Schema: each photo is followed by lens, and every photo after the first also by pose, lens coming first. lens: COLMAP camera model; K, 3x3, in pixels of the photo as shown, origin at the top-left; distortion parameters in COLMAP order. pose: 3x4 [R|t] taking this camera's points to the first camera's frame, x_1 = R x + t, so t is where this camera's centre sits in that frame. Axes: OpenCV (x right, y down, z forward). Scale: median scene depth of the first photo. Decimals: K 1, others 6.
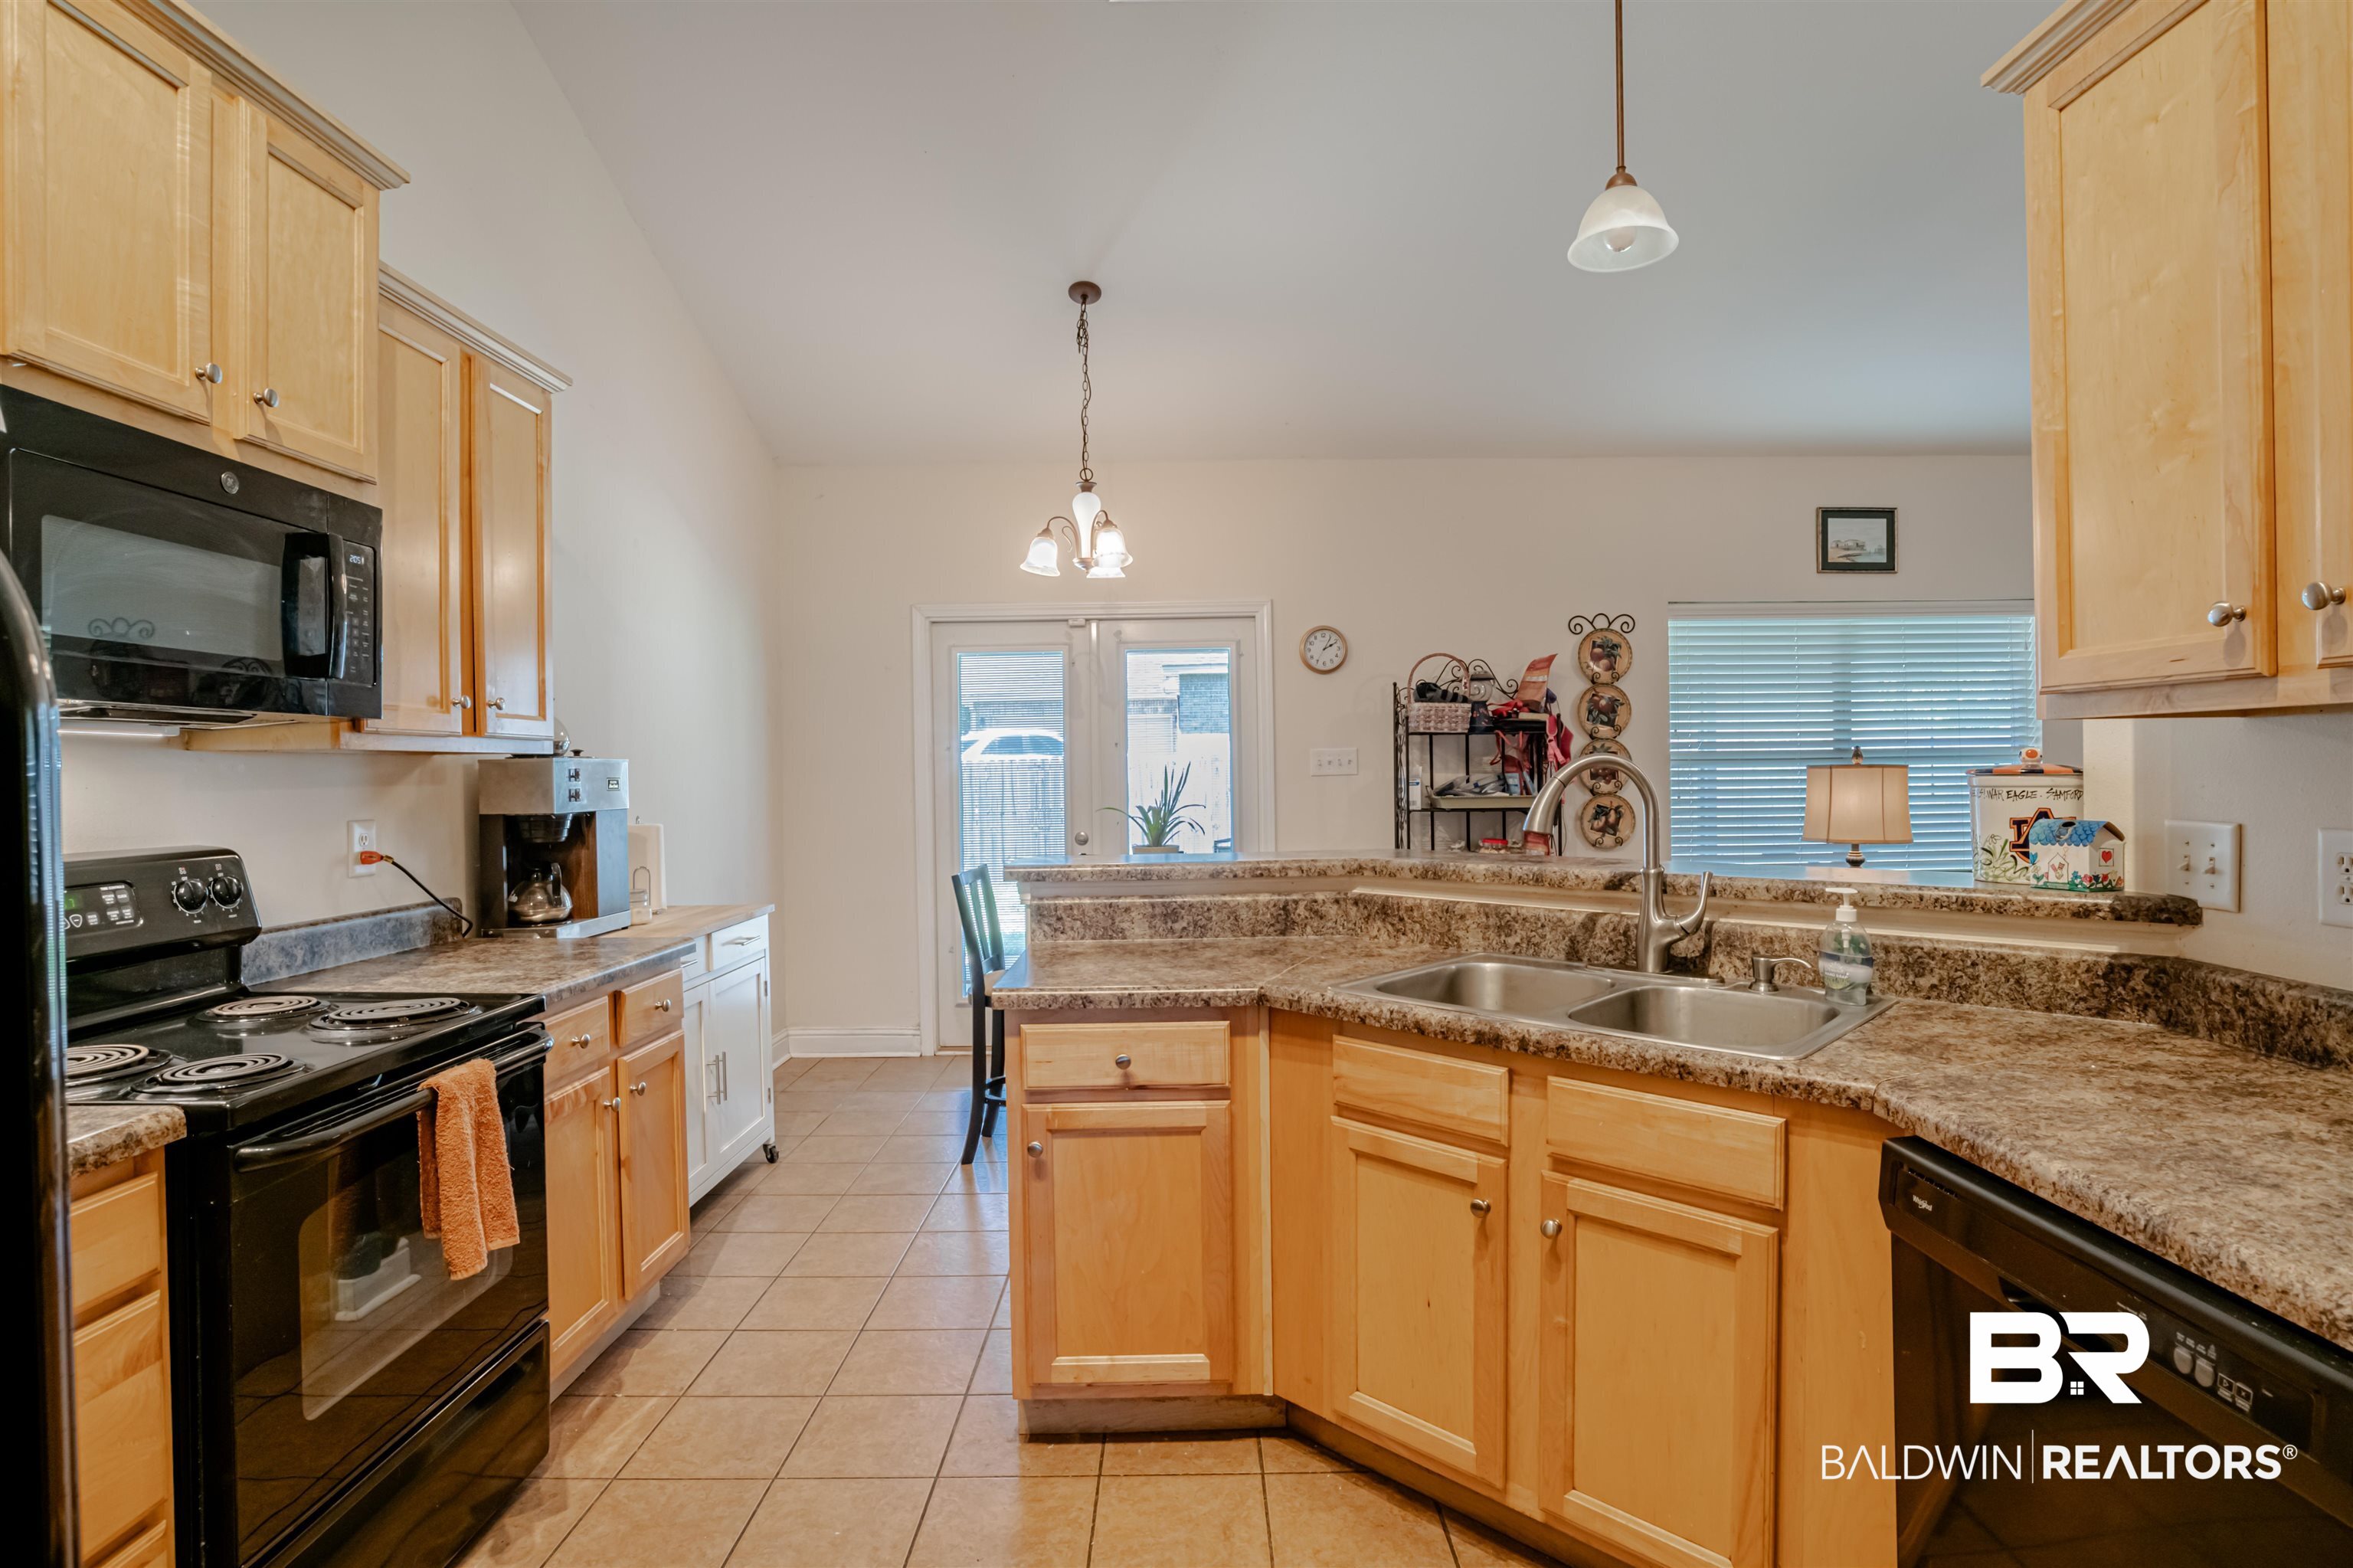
lens RADIAL K [[1205.7, 0, 1185.8], [0, 1205.7, 780.8], [0, 0, 1]] dist [-0.064497, 0.030346]
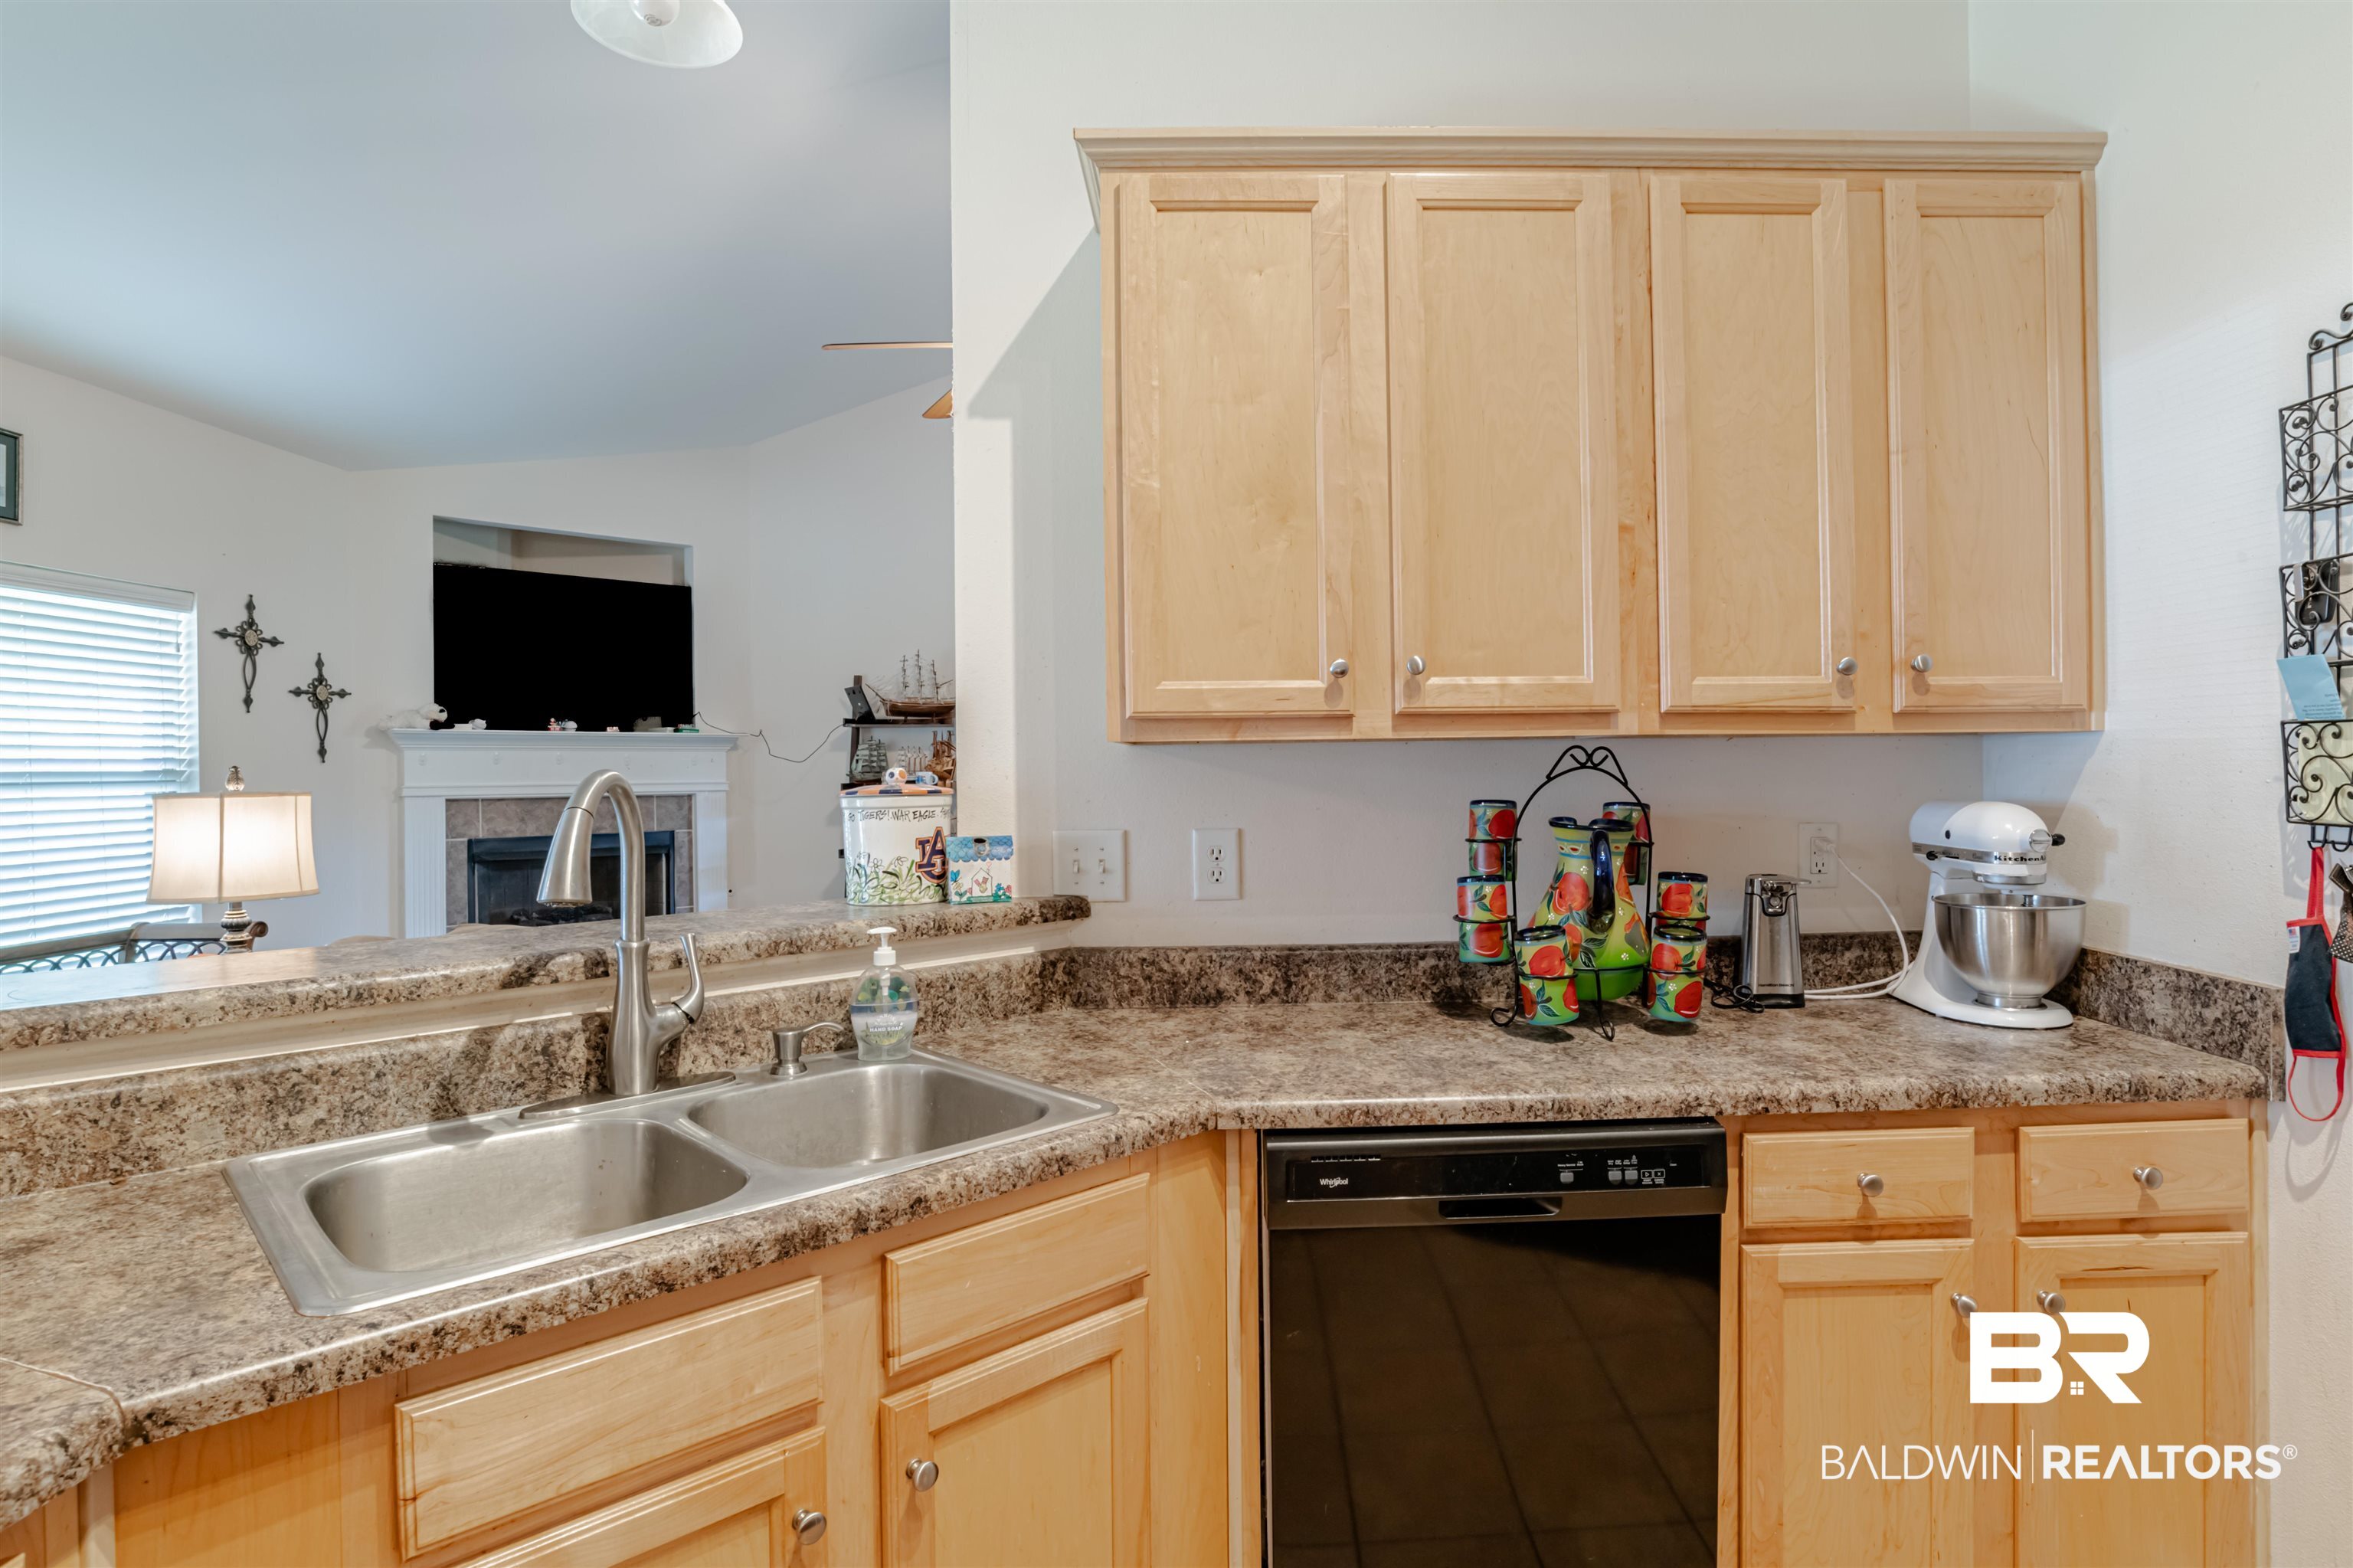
lens RADIAL K [[1267.6, 0, 1185.5], [0, 1267.6, 777.8], [0, 0, 1]] dist [-0.043232, 0.000121]
pose [[-0.030096, 0.005388, 0.999532, -0.438271], [0.020855, 0.999771, -0.004761, -0.011201], [-0.999329, 0.020702, -0.030202, 0.936863]]
